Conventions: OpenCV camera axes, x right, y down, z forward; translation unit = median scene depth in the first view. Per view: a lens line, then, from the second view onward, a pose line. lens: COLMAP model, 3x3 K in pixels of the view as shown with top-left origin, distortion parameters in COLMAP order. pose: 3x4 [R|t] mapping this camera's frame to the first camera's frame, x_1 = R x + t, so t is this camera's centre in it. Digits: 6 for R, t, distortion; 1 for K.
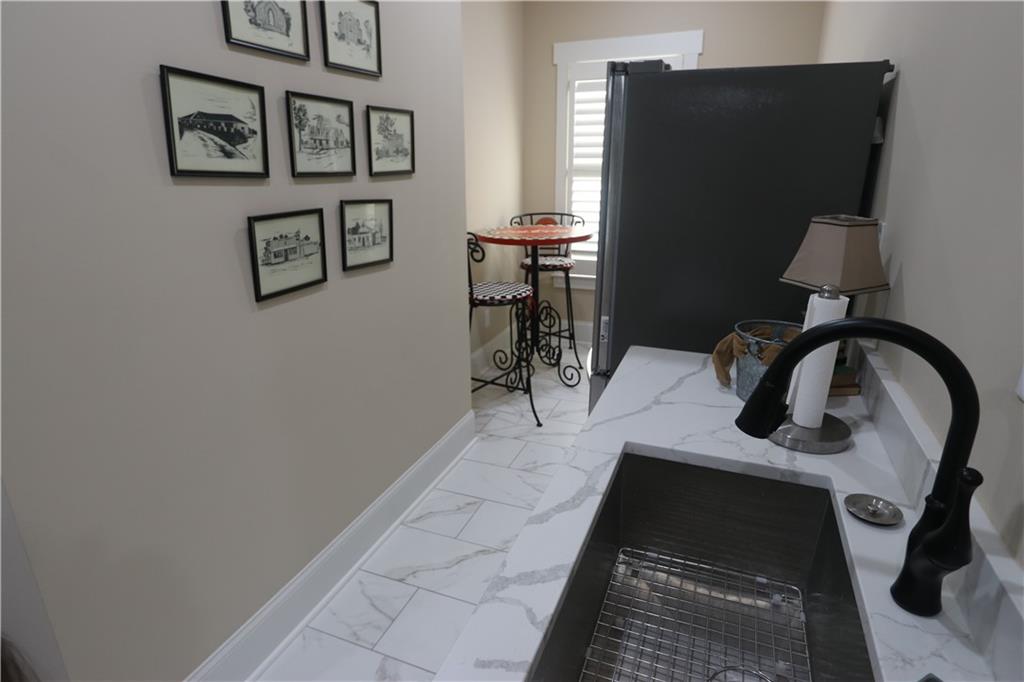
lens RADIAL K [[573.0, 0, 508.8], [0, 573.0, 341.2], [0, 0, 1]] dist [-0.020290, 0.003573]
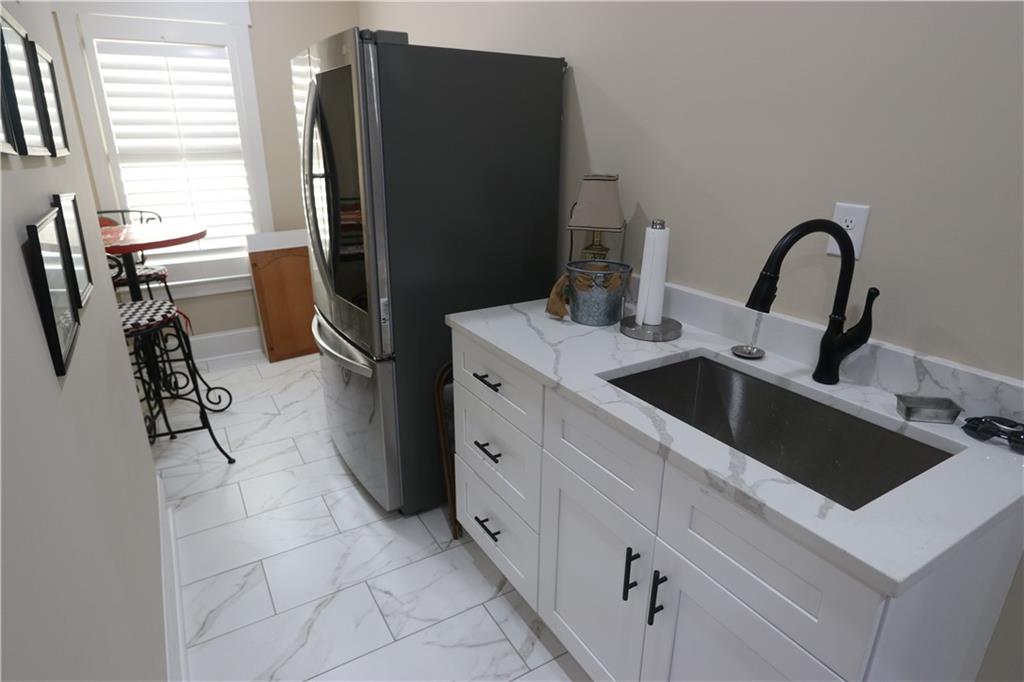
lens RADIAL K [[577.7, 0, 509.8], [0, 577.7, 338.7], [0, 0, 1]] dist [-0.014570, 0.003230]
pose [[0.599108, -0.257689, 0.758067, -0.439229], [0.246719, 0.960138, 0.131394, -0.051286], [-0.761708, 0.108311, 0.638803, 0.218116]]
